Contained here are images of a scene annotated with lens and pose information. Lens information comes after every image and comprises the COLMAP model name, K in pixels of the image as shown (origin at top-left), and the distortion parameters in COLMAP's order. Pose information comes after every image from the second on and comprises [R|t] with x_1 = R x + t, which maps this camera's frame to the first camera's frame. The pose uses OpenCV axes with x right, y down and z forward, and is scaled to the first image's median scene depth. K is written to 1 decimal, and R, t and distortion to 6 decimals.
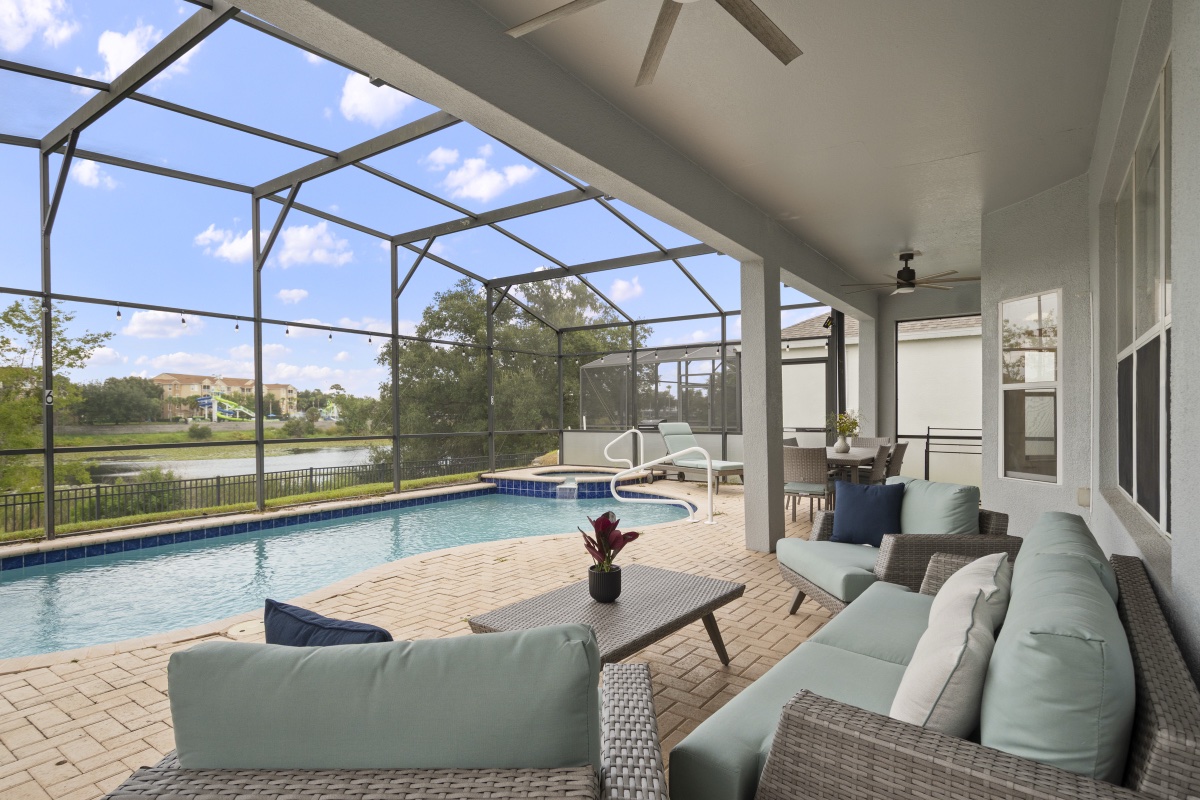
lens RADIAL K [[627.3, 0, 605.3], [0, 627.3, 408.5], [0, 0, 1]] dist [0.011183, -0.005006]
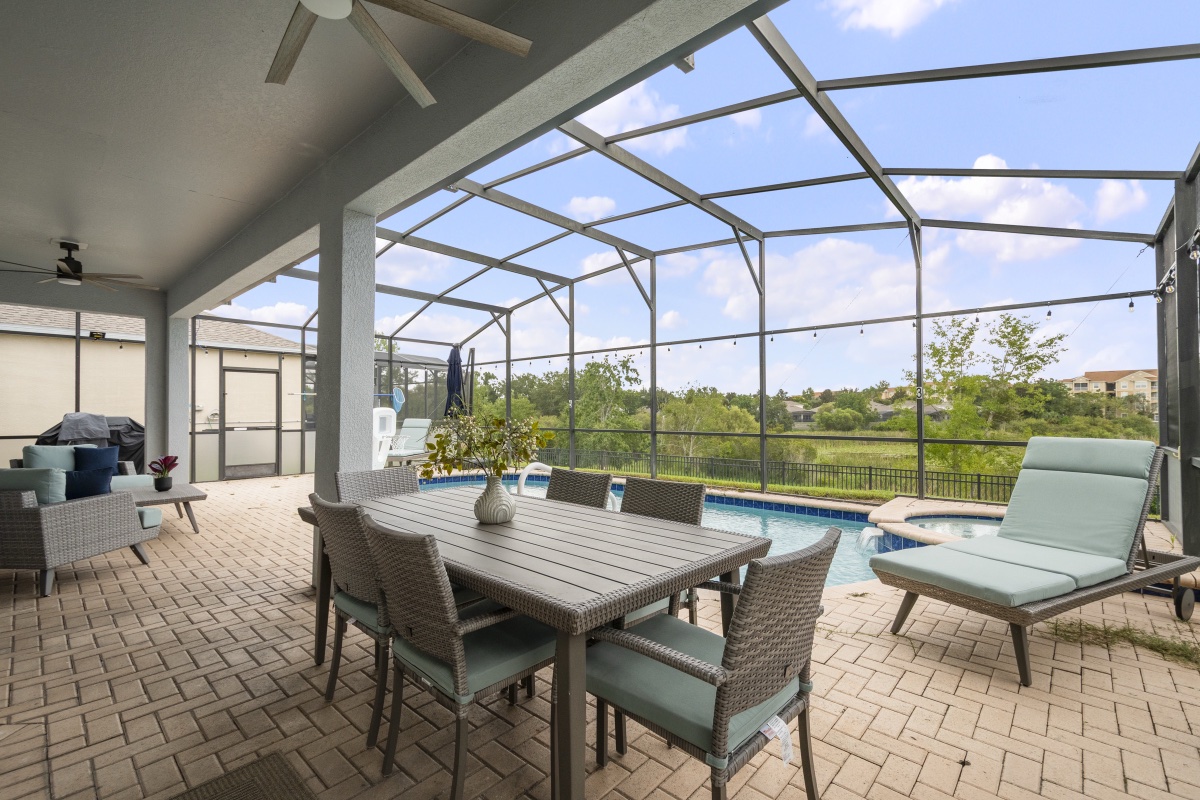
lens RADIAL K [[527.8, 0, 600.5], [0, 527.8, 404.4], [0, 0, 1]] dist [0.009394, -0.002329]
pose [[-0.114581, -0.010707, -0.993356, 0.498346], [0.006195, 0.999915, -0.011493, 0.003455], [0.993395, -0.007471, -0.114505, 0.810482]]
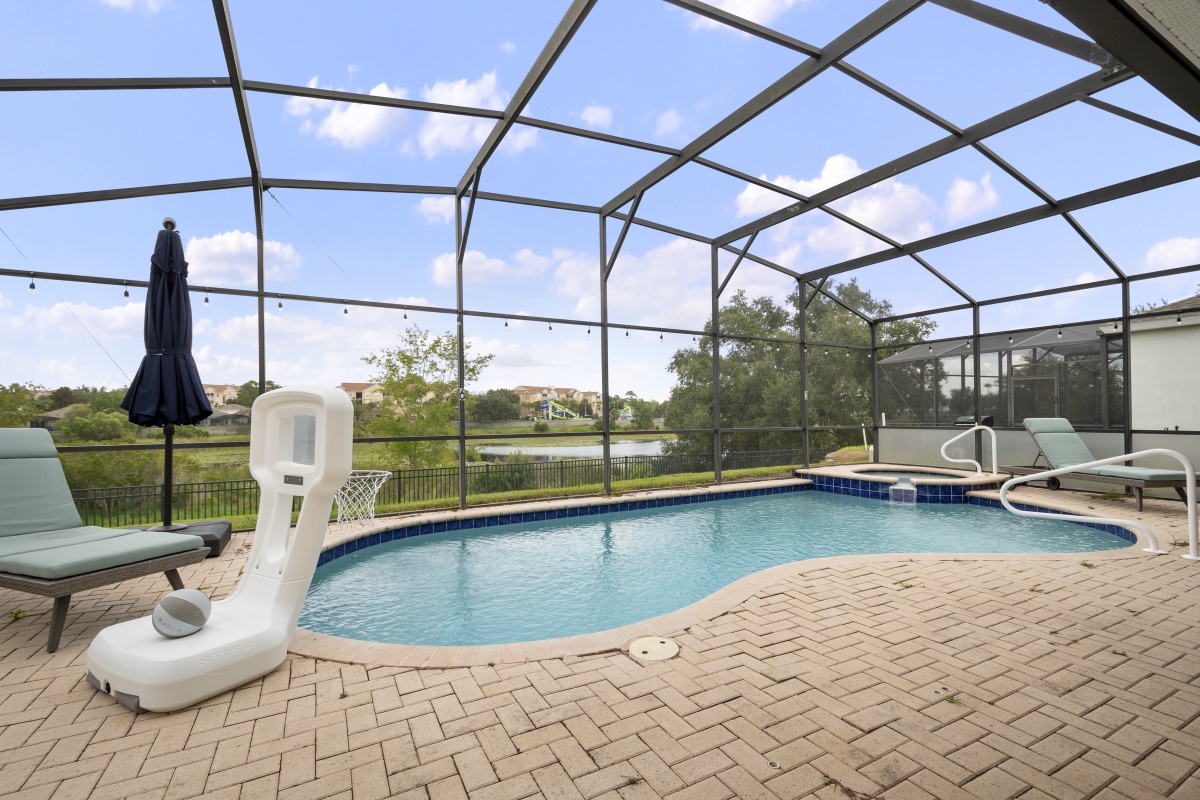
lens RADIAL K [[527.8, 0, 598.8], [0, 527.8, 406.7], [0, 0, 1]] dist [0.009394, -0.002329]
pose [[0.895232, -0.008301, -0.445523, -0.118156], [0.005886, 0.999960, -0.006805, 0.009832], [0.445562, 0.003470, 0.895244, 0.126135]]
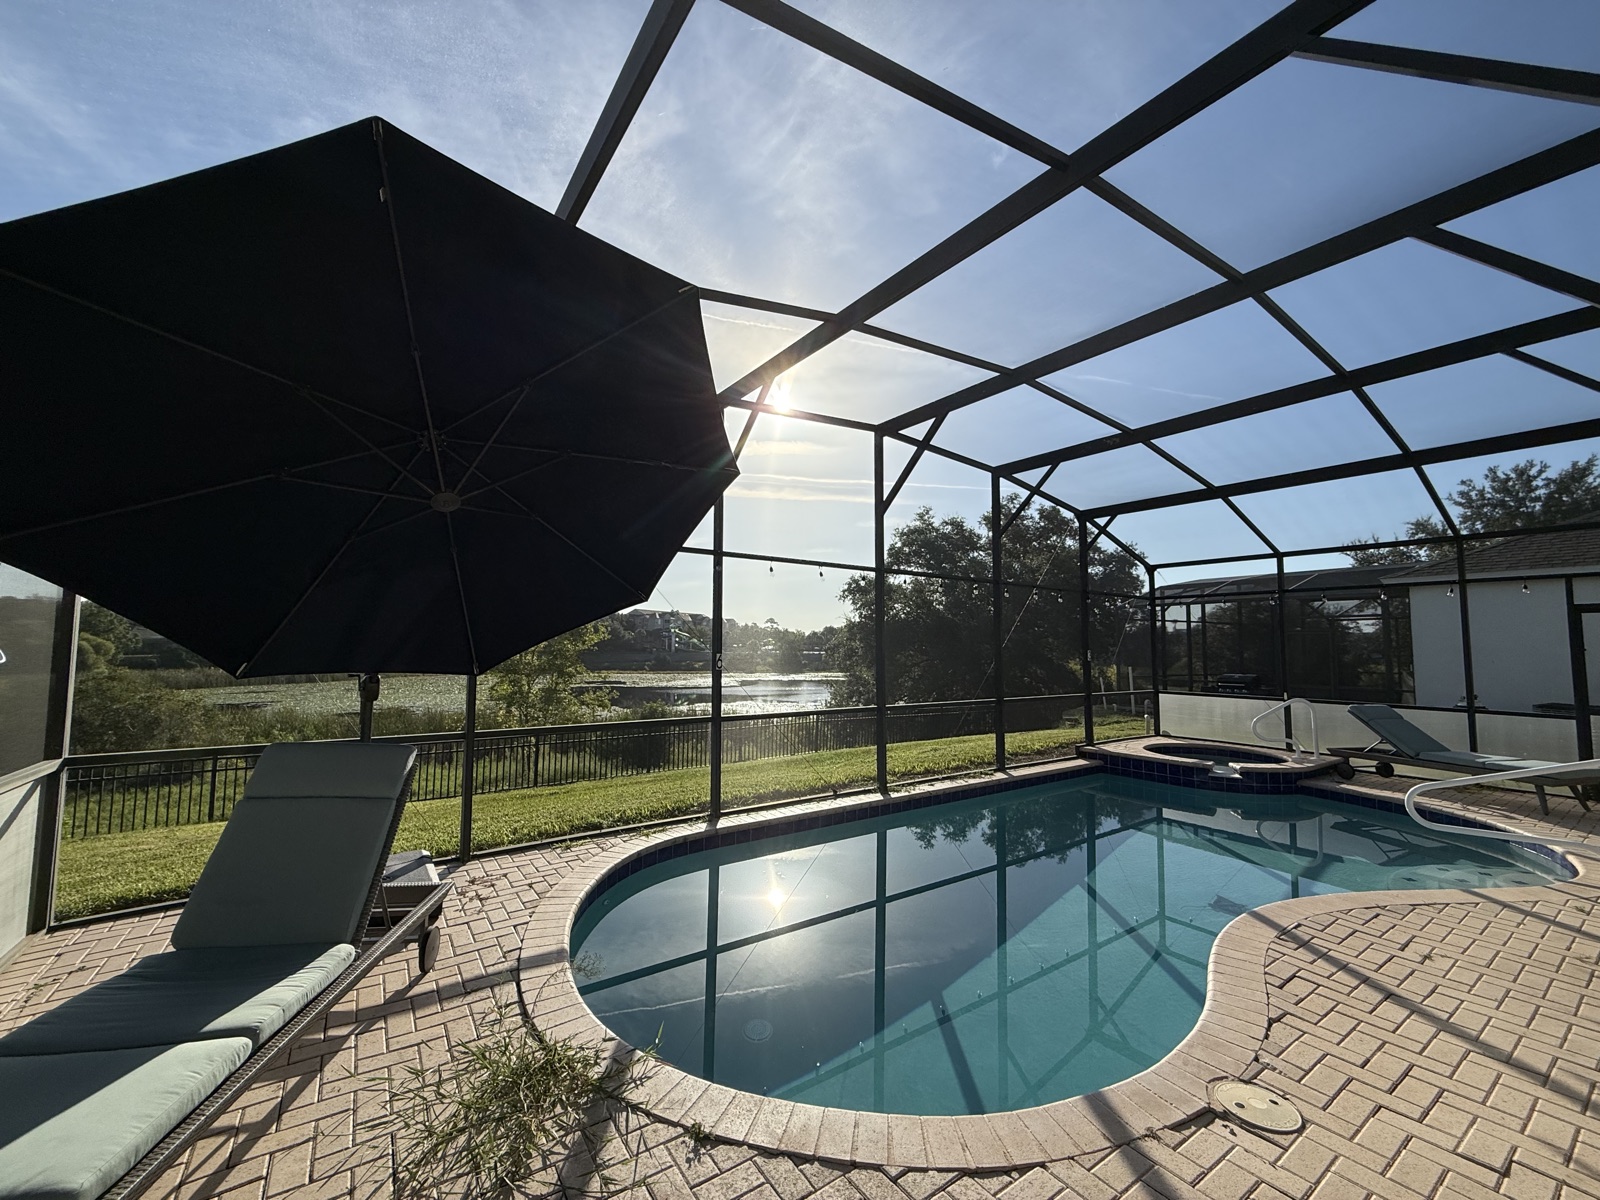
lens RADIAL K [[640.6, 0, 799.5], [0, 640.6, 594.9], [0, 0, 1]] dist [-0.000709, 0.000387]
pose [[0.938745, -0.013255, -0.344356, -0.286568], [-0.012077, 0.997381, -0.071315, -0.032402], [0.344400, 0.071105, 0.936127, 0.095905]]
